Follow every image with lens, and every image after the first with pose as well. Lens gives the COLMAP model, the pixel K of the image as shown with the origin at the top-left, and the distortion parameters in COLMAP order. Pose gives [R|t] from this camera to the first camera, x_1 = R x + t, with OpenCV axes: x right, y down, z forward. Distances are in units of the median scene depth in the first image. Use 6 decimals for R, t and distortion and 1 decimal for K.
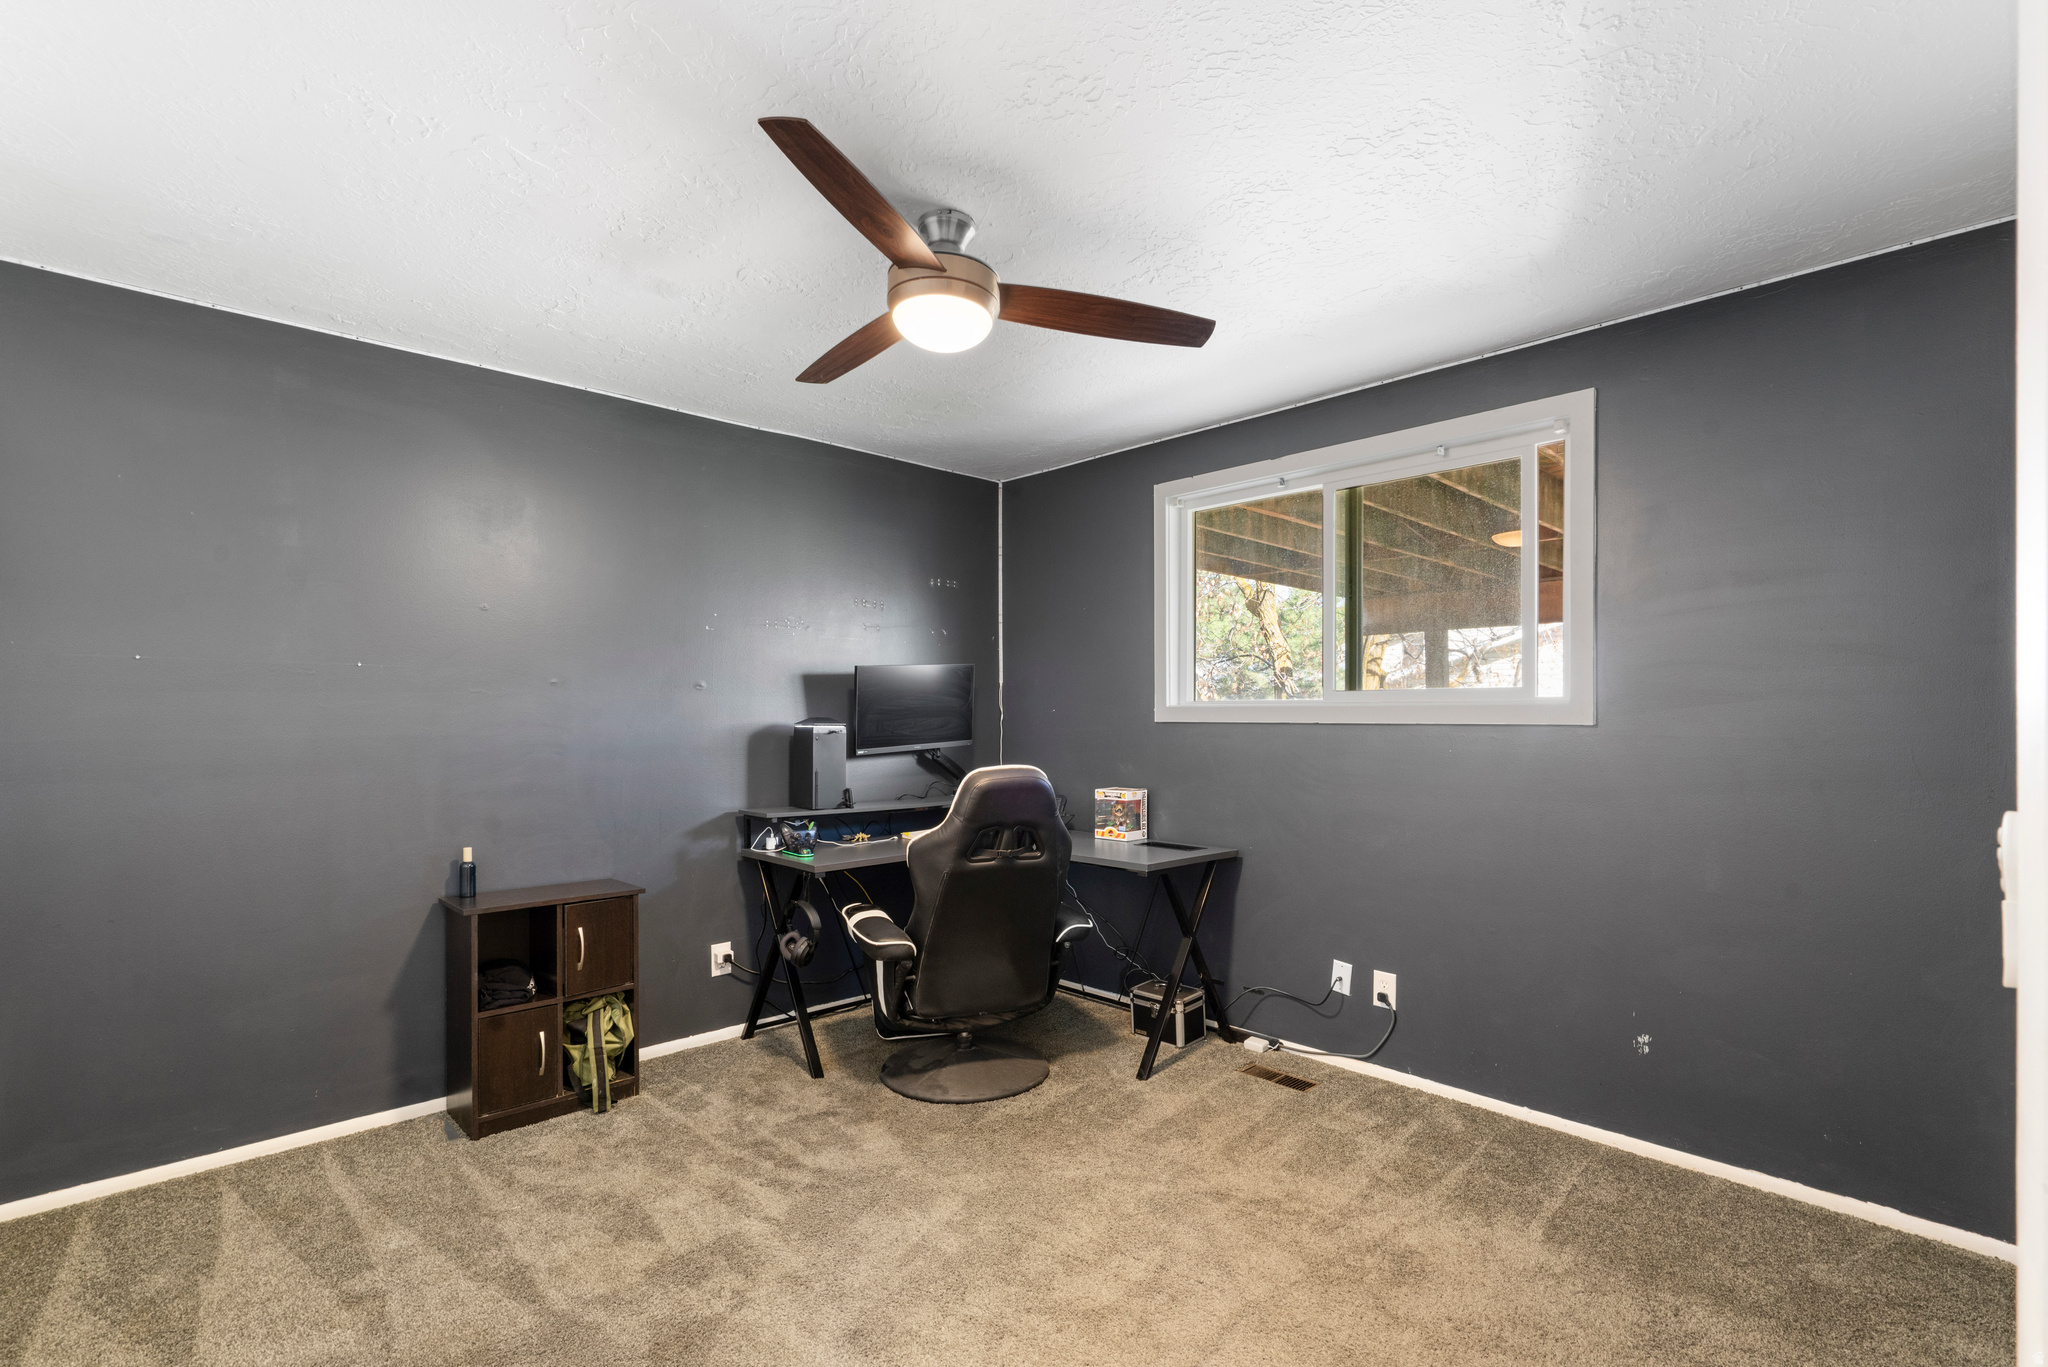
lens RADIAL K [[931.5, 0, 1016.7], [0, 931.5, 720.1], [0, 0, 1]] dist [-0.004141, 0.001019]
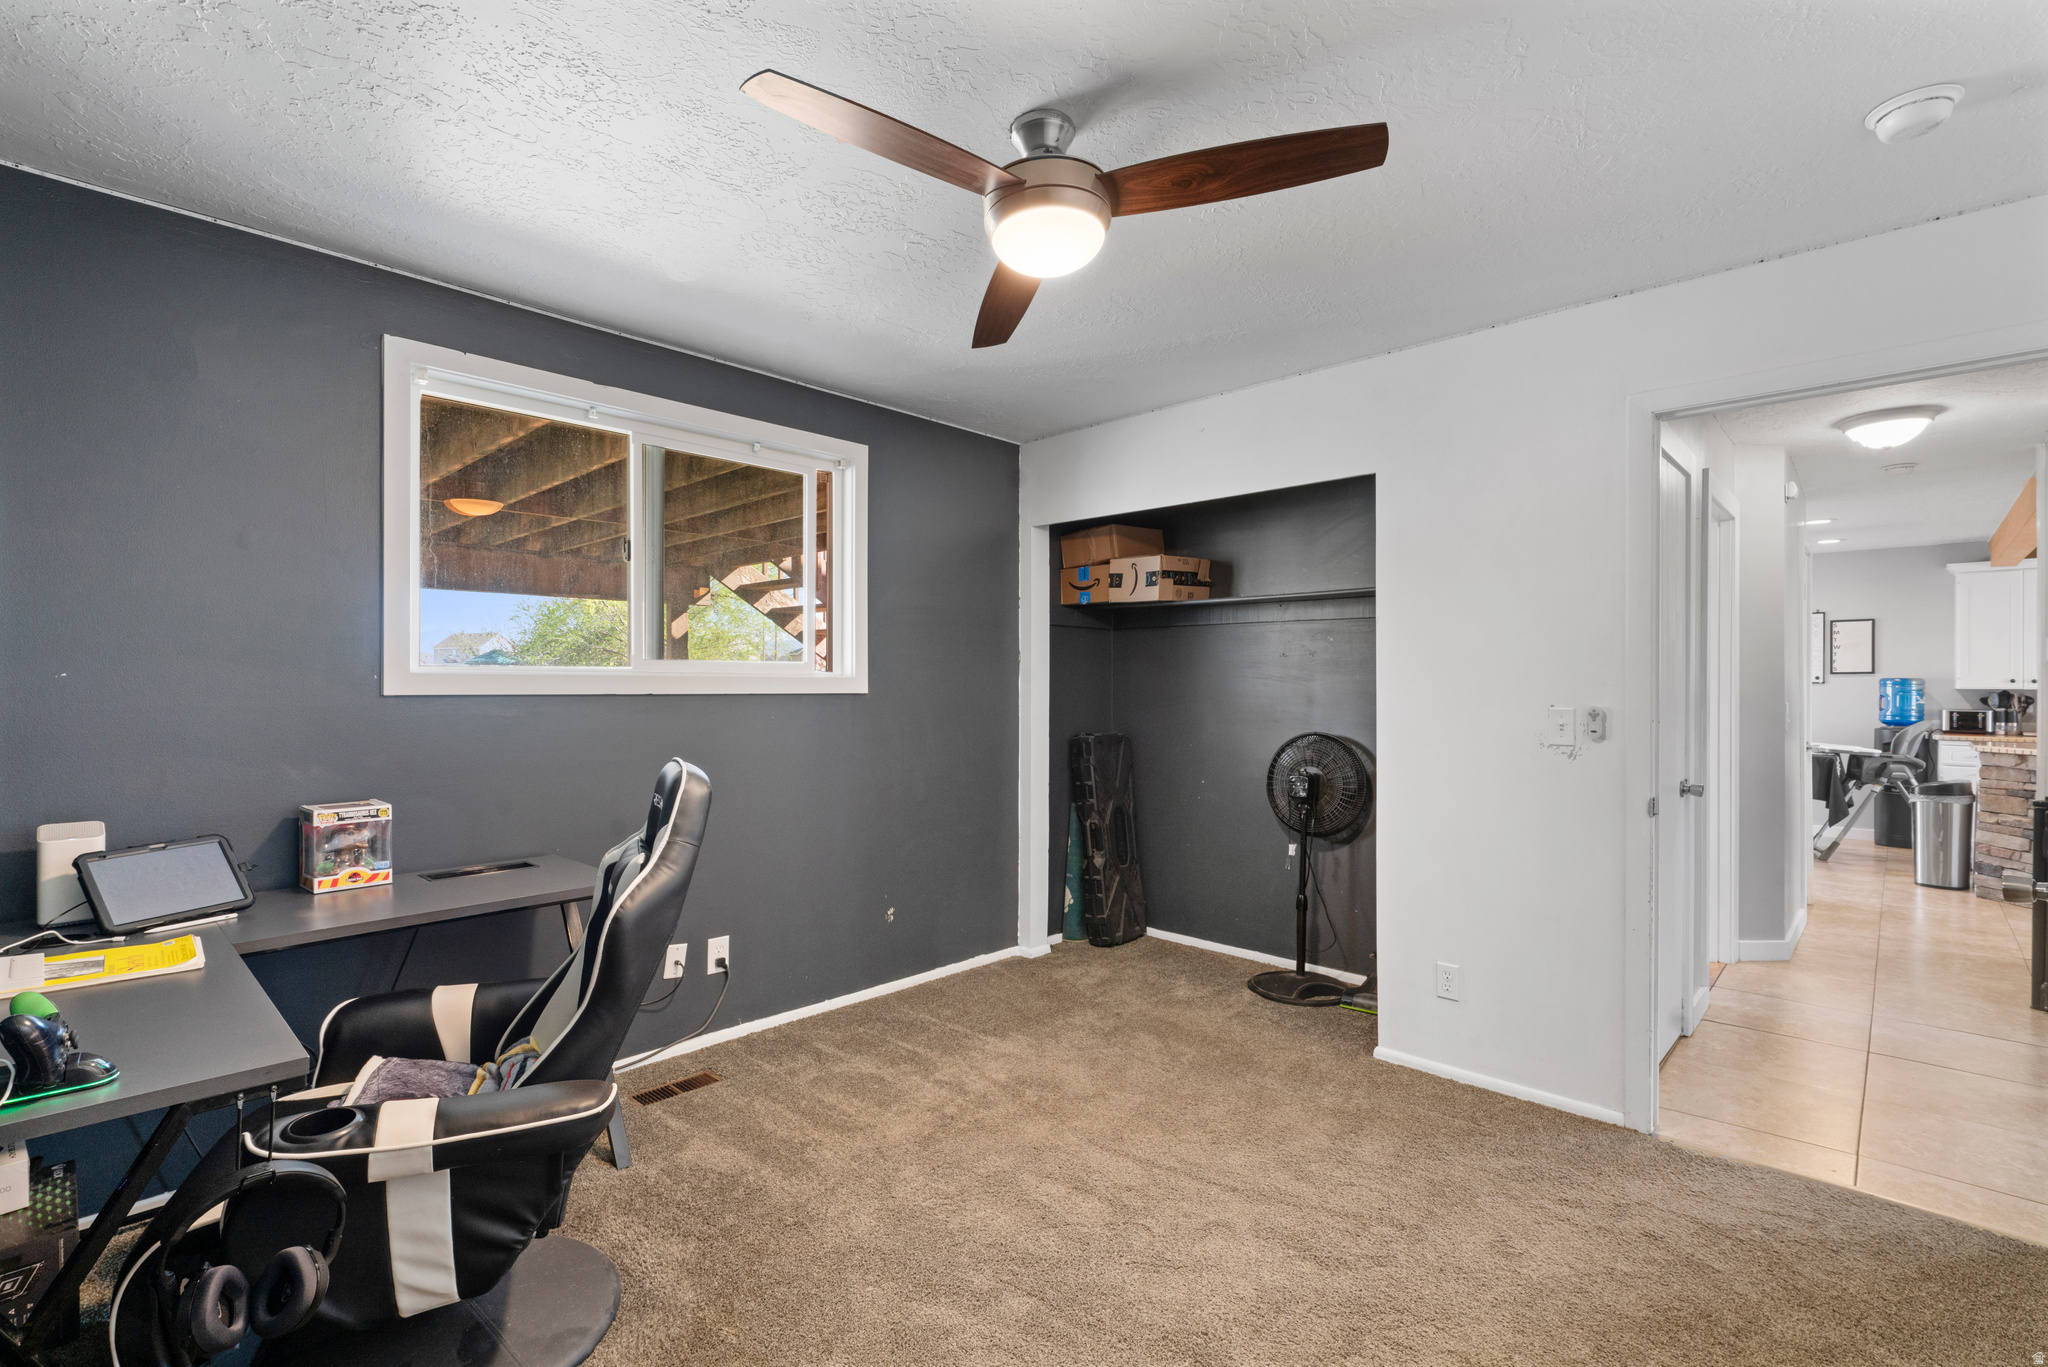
lens RADIAL K [[931.5, 0, 1017.9], [0, 931.5, 680.5], [0, 0, 1]] dist [-0.004141, 0.001019]
pose [[-0.040974, 0.007545, 0.999132, -0.743783], [0.006318, 0.999953, -0.007292, -0.000836], [-0.999140, 0.006014, -0.041020, 0.830450]]
